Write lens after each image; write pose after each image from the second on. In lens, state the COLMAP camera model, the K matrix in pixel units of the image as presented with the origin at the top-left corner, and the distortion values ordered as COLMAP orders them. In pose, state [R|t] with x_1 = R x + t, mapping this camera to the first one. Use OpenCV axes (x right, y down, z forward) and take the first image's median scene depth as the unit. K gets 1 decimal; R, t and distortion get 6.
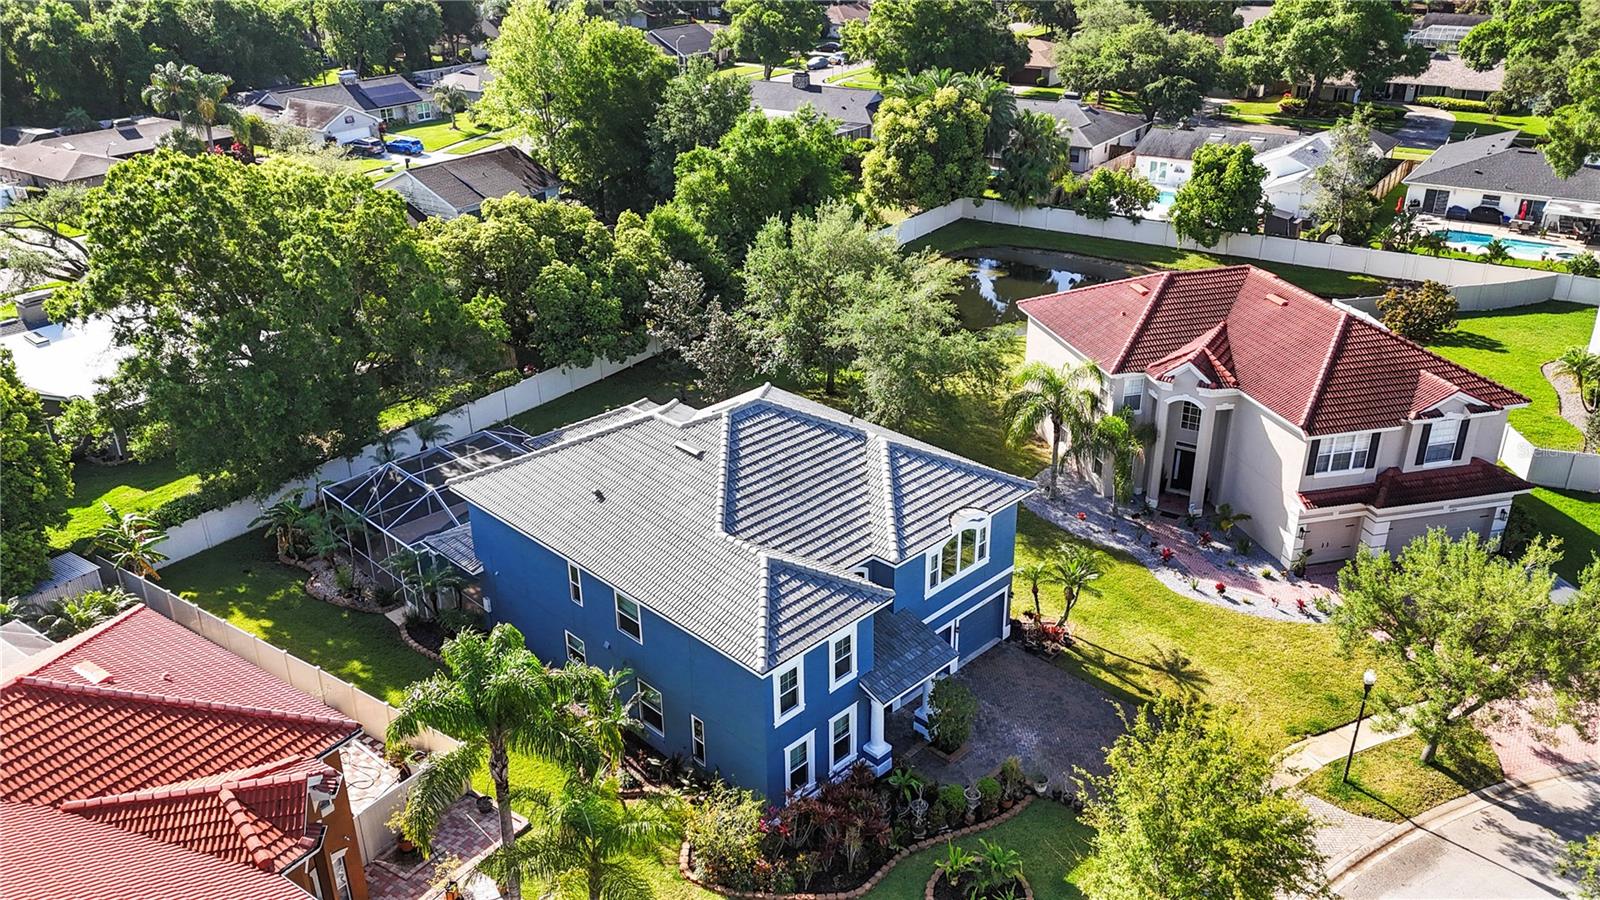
lens RADIAL K [[1195.7, 0, 796.7], [0, 1195.7, 445.0], [0, 0, 1]] dist [0.013130, 0.000747]
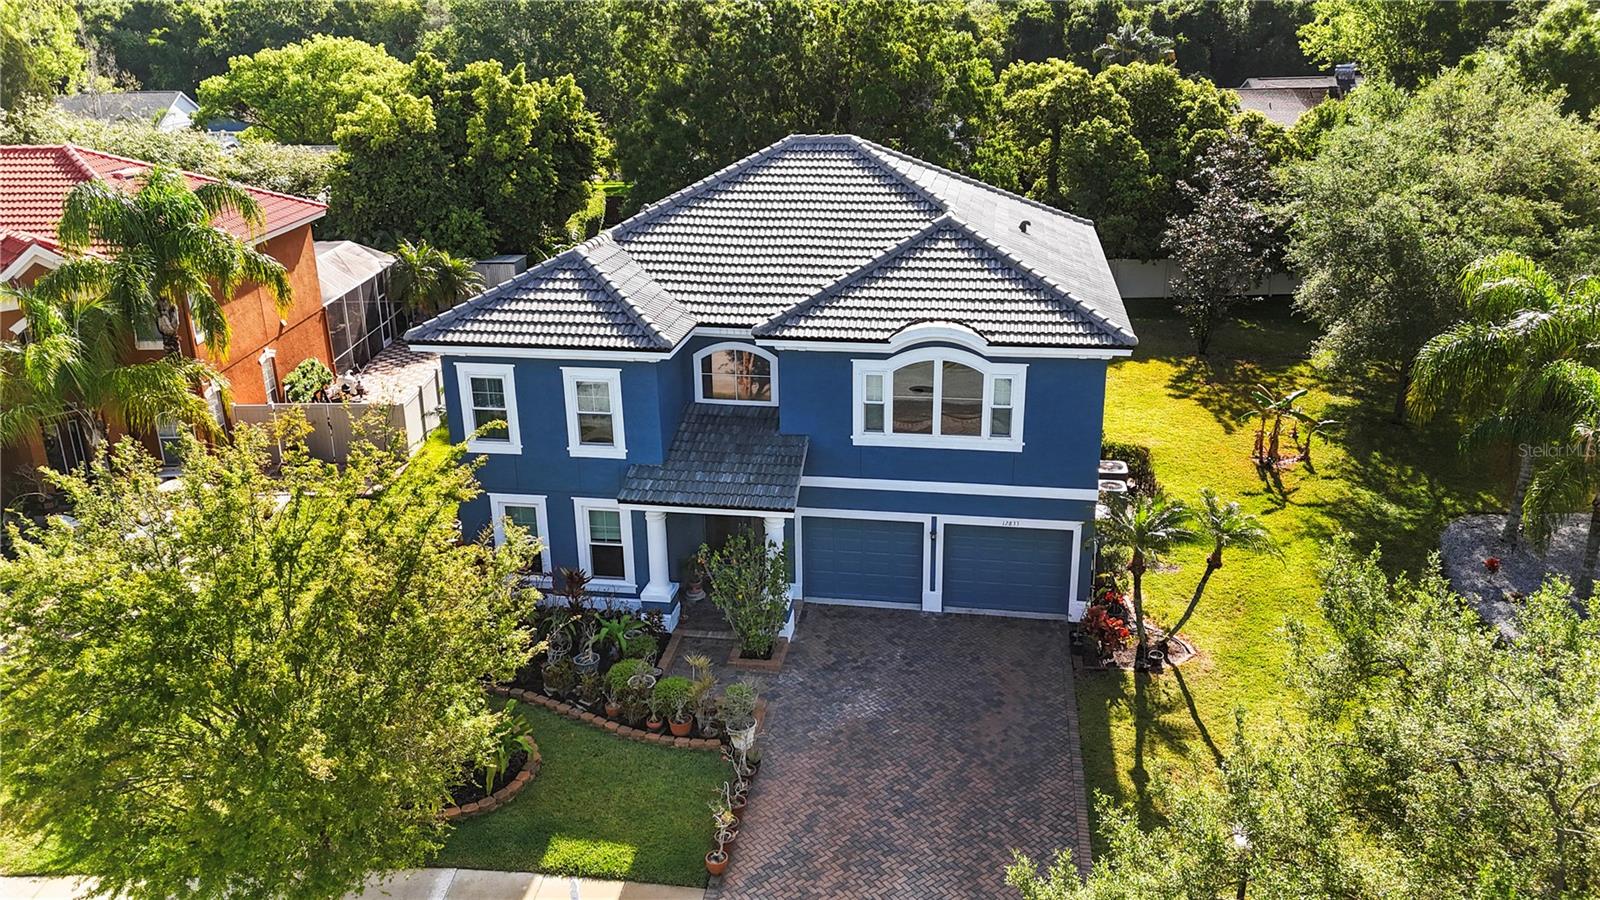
lens RADIAL K [[1195.7, 0, 797.2], [0, 1195.7, 457.7], [0, 0, 1]] dist [0.013130, 0.000747]
pose [[0.580771, 0.281655, -0.763790, 0.570883], [-0.334751, 0.937872, 0.091312, 0.088620], [0.742056, 0.202649, 0.638973, 0.577931]]
